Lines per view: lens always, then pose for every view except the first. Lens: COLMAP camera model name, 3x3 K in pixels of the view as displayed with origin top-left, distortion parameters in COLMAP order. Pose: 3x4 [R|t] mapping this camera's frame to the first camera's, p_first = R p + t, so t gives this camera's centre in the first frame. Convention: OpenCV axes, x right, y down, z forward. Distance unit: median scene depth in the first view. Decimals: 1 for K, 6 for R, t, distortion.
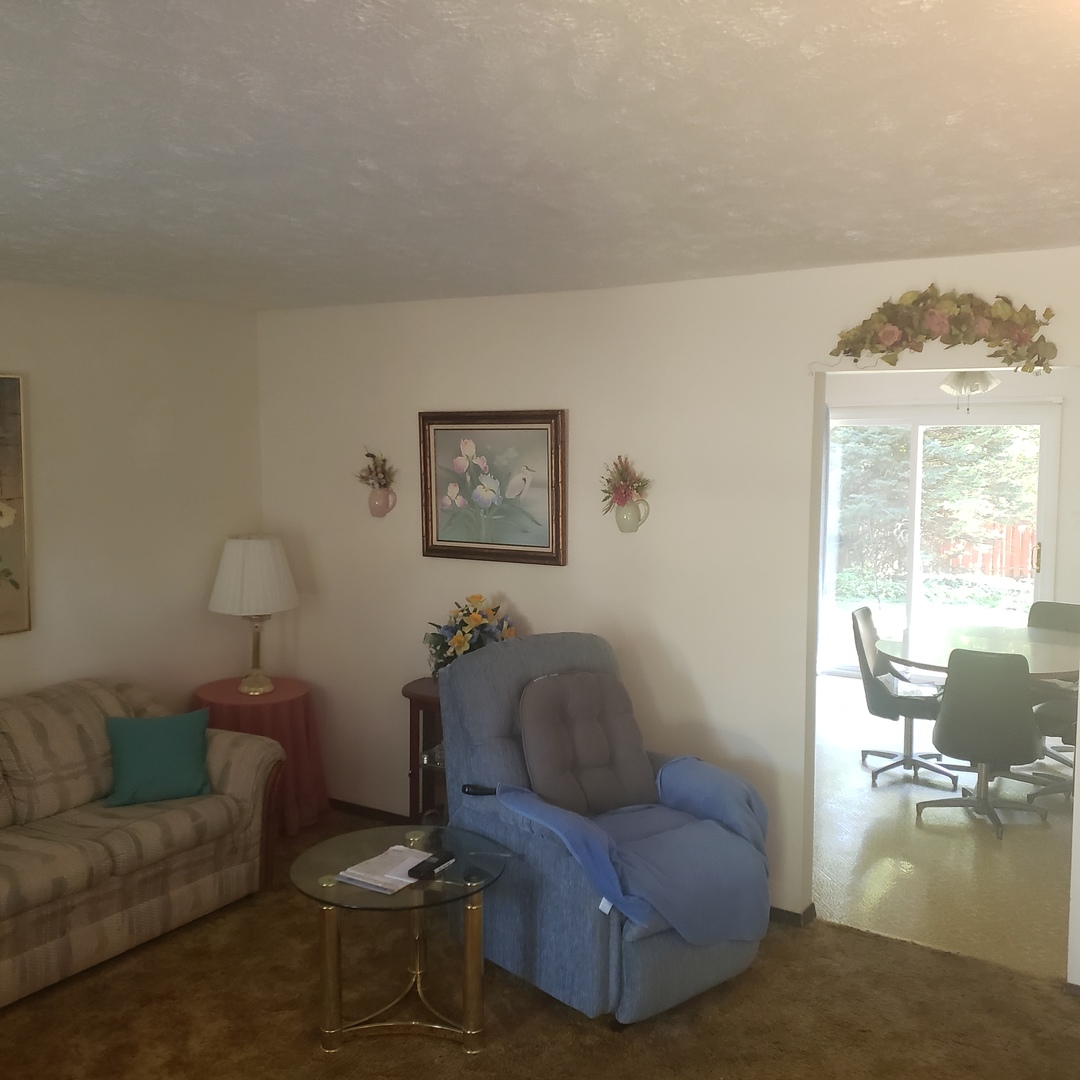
lens RADIAL K [[1109.2, 0, 548.5], [0, 1109.2, 538.8], [0, 0, 1]] dist [0.019436, 0.000000]
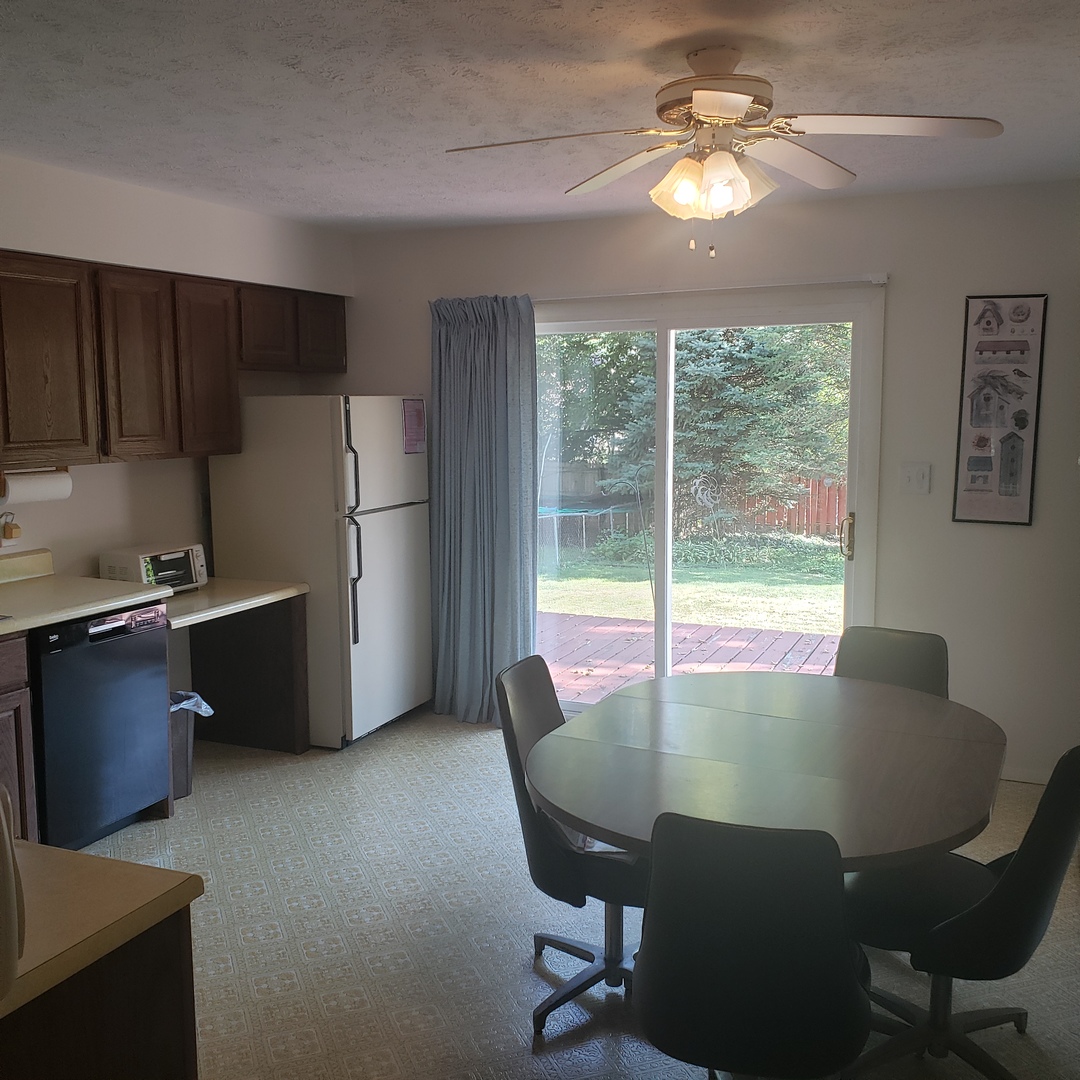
lens RADIAL K [[1109.2, 0, 532.1], [0, 1109.2, 548.8], [0, 0, 1]] dist [0.019436, 0.000000]
pose [[0.989762, -0.024525, 0.140604, 0.056522], [0.017867, 0.998667, 0.048424, -0.003795], [-0.141604, -0.045416, 0.988881, 0.132492]]
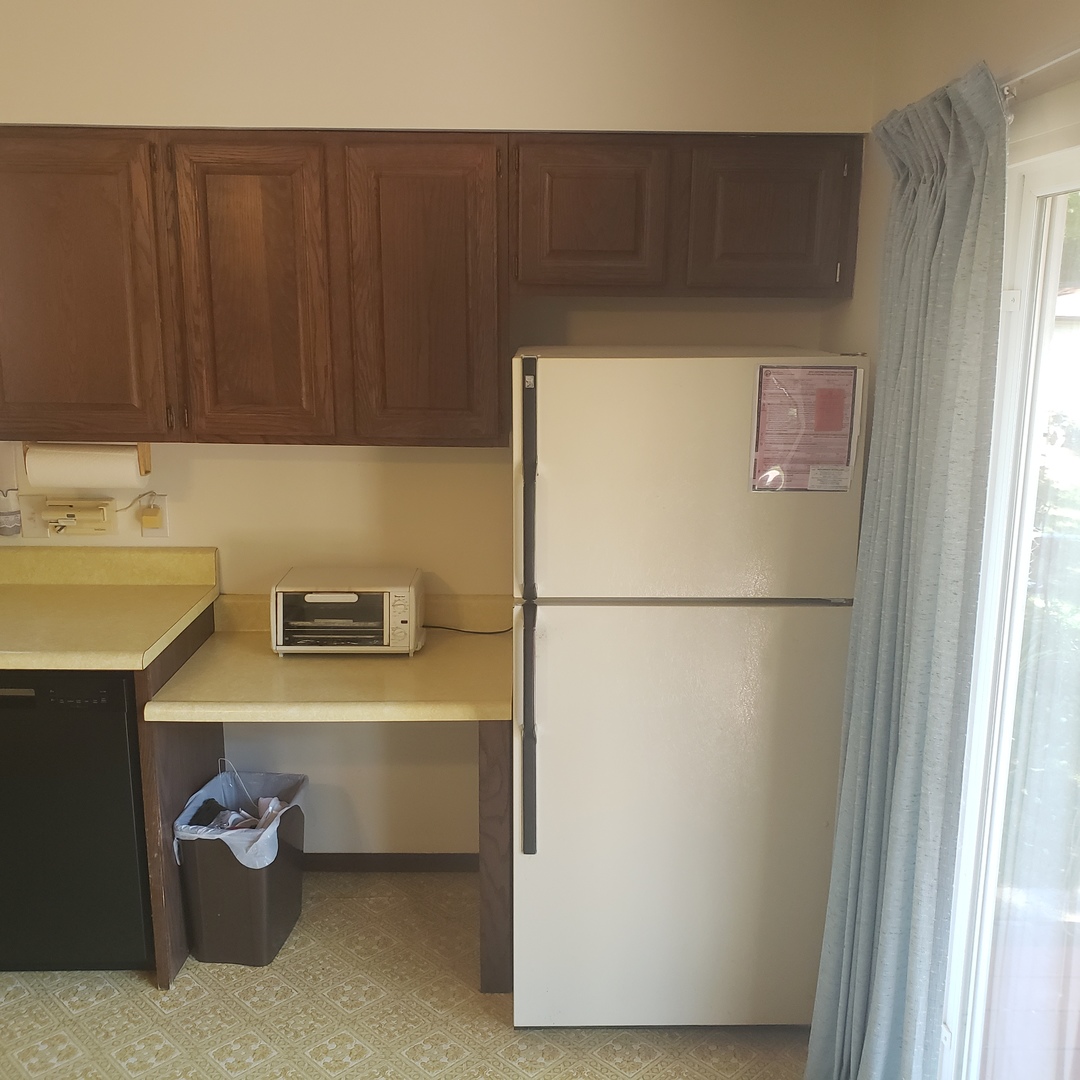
lens RADIAL K [[1109.2, 0, 541.7], [0, 1109.2, 533.9], [0, 0, 1]] dist [0.019436, 0.000000]
pose [[0.553627, 0.182282, -0.812570, 0.146959], [-0.081886, 0.982937, 0.164709, -0.026897], [0.828729, -0.024649, 0.559107, 0.313699]]
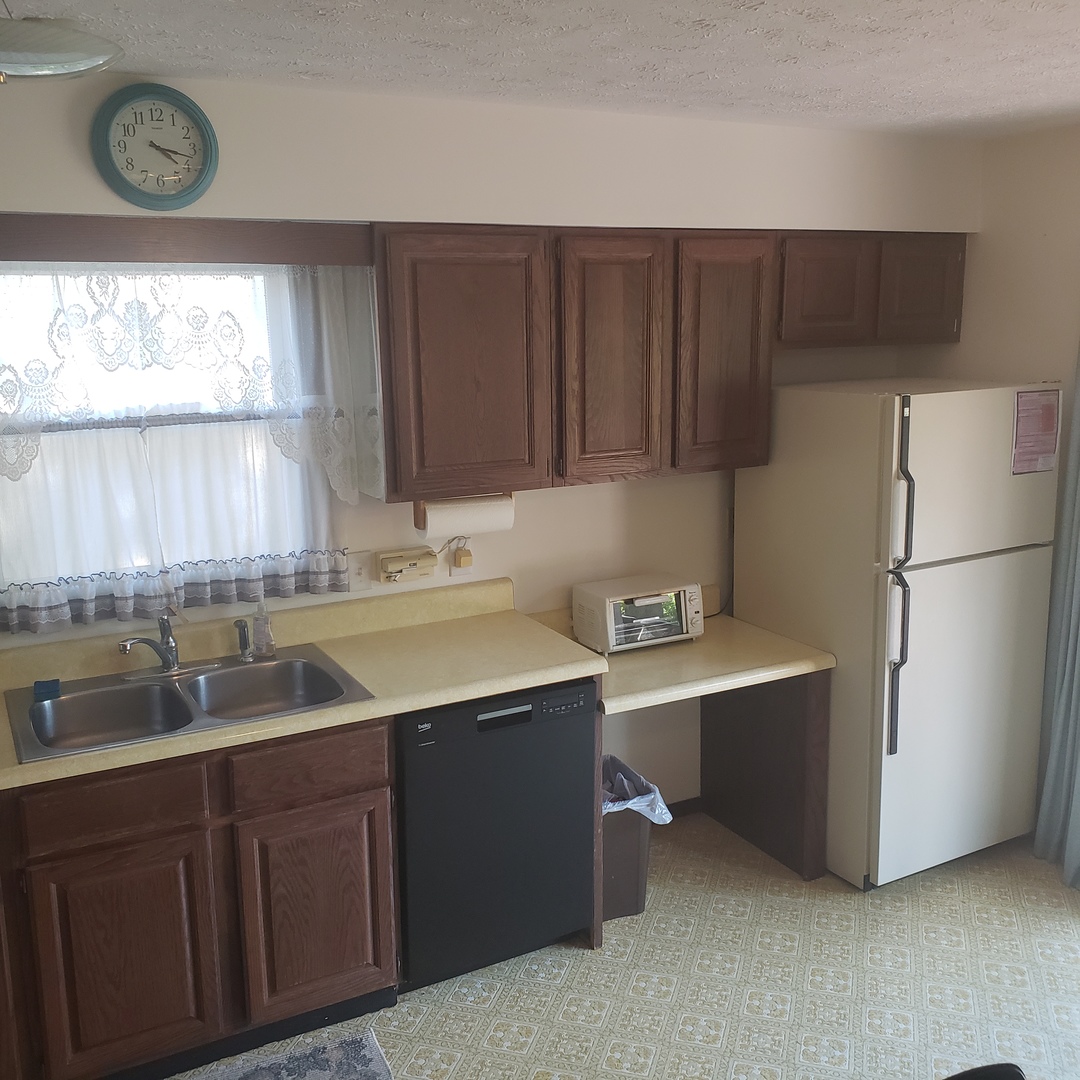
lens RADIAL K [[1109.2, 0, 537.0], [0, 1109.2, 532.7], [0, 0, 1]] dist [0.019436, 0.000000]
pose [[0.874213, 0.075093, -0.479700, 0.083484], [-0.022786, 0.993225, 0.113955, -0.023248], [0.485007, -0.088690, 0.870001, 0.208396]]
